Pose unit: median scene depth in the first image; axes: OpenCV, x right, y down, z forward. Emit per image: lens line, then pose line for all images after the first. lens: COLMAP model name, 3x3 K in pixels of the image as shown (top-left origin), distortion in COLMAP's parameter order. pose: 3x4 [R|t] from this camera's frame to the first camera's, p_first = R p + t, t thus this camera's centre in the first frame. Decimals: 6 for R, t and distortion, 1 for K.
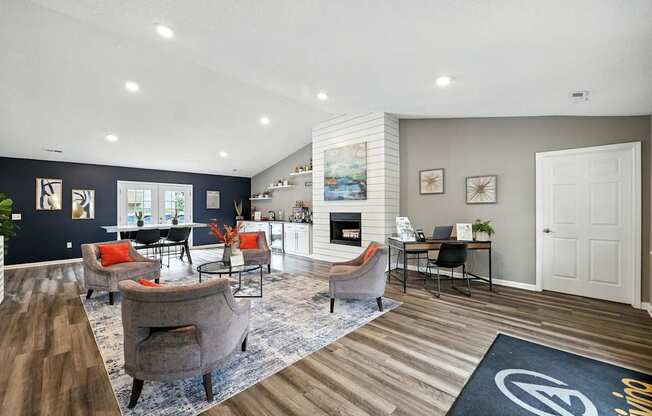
lens RADIAL K [[264.1, 0, 326.1], [0, 264.1, 208.7], [0, 0, 1]] dist [-0.001452, -0.000128]
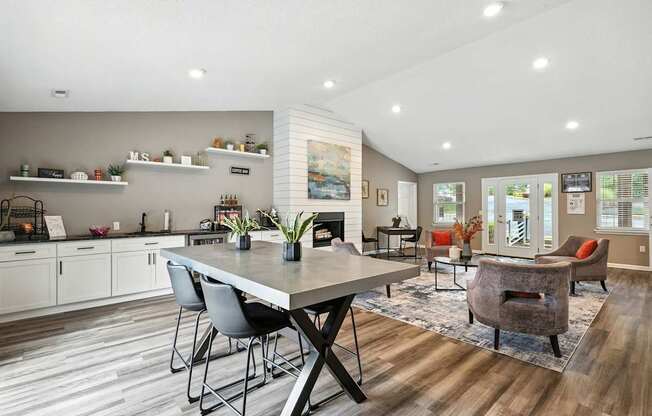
lens RADIAL K [[302.8, 0, 326.0], [0, 302.8, 208.3], [0, 0, 1]] dist [0.013844, 0.000289]
pose [[0.071554, 0.006303, 0.997417, -1.030702], [0.002257, 0.999976, -0.006481, 0.007373], [-0.997434, 0.002715, 0.071538, 0.931080]]
